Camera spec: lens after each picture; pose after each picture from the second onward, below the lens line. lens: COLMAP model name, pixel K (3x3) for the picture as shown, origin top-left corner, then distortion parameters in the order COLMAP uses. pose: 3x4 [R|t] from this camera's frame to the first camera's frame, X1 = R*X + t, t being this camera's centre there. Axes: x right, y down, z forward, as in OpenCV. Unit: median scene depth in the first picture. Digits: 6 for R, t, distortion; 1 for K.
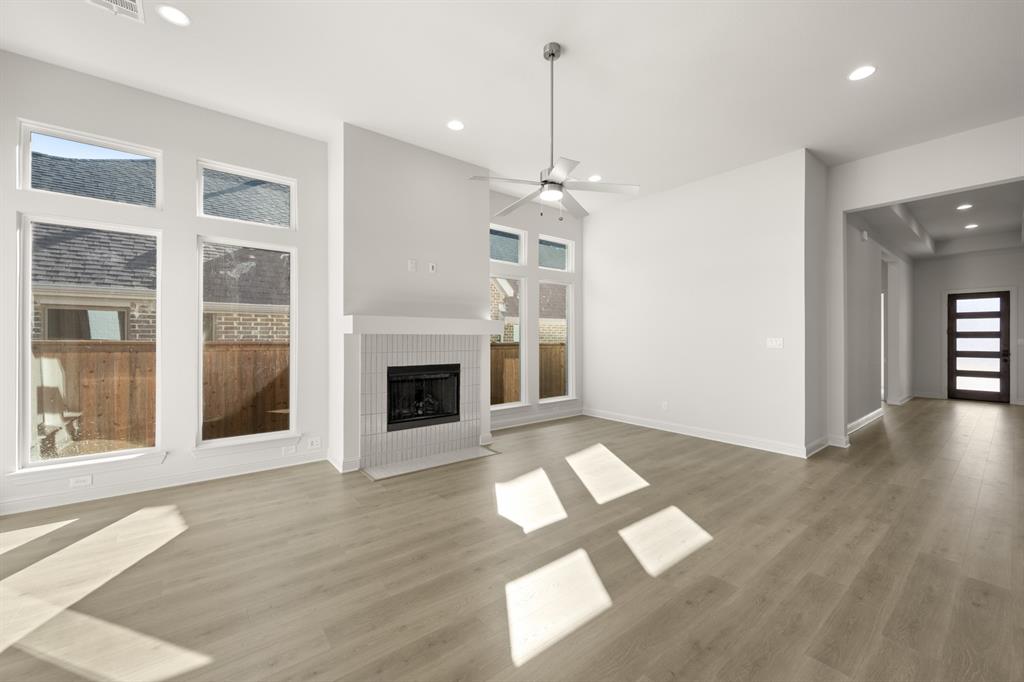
lens RADIAL K [[403.2, 0, 511.9], [0, 403.2, 338.3], [0, 0, 1]] dist [0.001302, 0.000177]
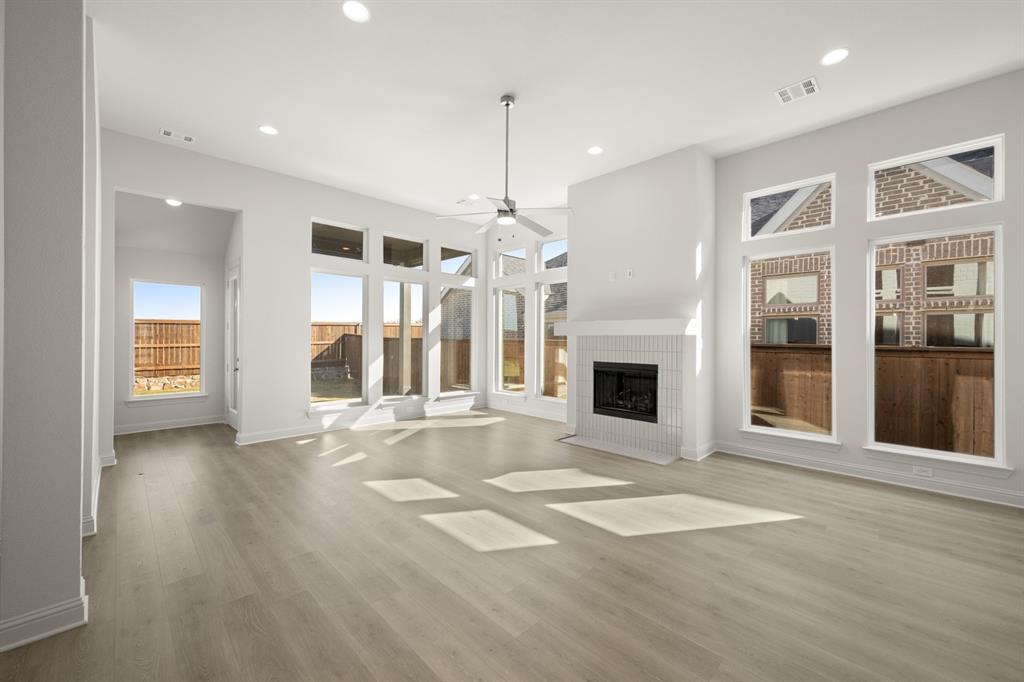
lens RADIAL K [[397.4, 0, 512.0], [0, 397.4, 341.0], [0, 0, 1]] dist [-0.000102, -0.000153]
pose [[0.108991, 0.009919, -0.993993, 1.298134], [0.005365, 0.999930, 0.010566, -0.010954], [0.994028, -0.006484, 0.108930, 0.890844]]
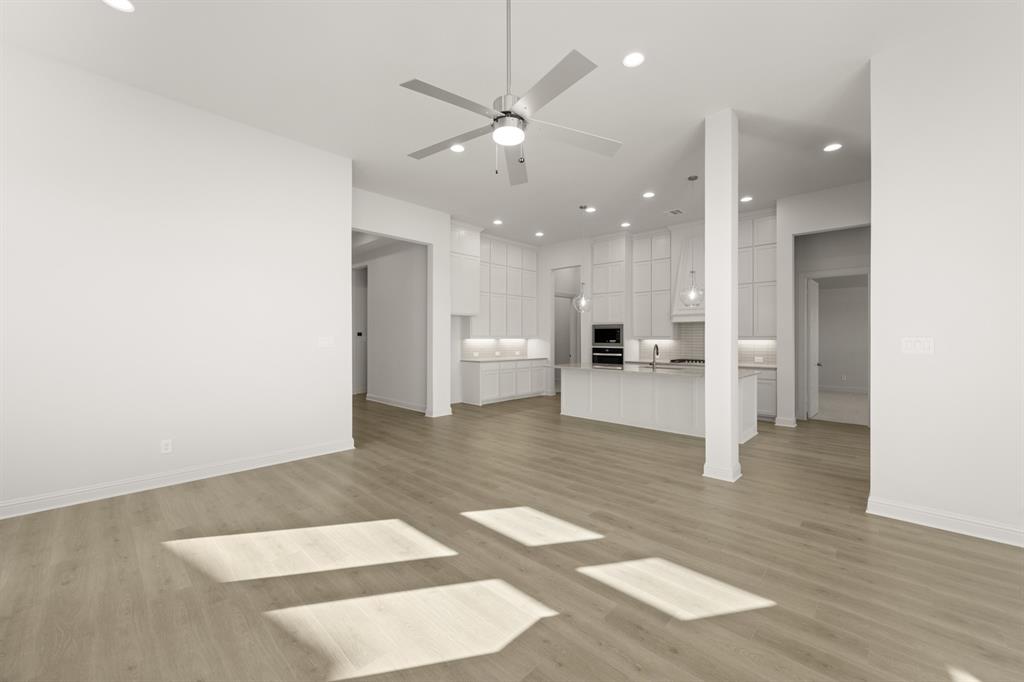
lens RADIAL K [[403.2, 0, 511.9], [0, 403.2, 338.3], [0, 0, 1]] dist [0.001302, 0.000177]
pose [[-0.144271, -0.004069, 0.989530, -0.619458], [-0.009056, 0.999955, 0.002792, -0.009676], [-0.989497, -0.008558, -0.144302, 1.106273]]
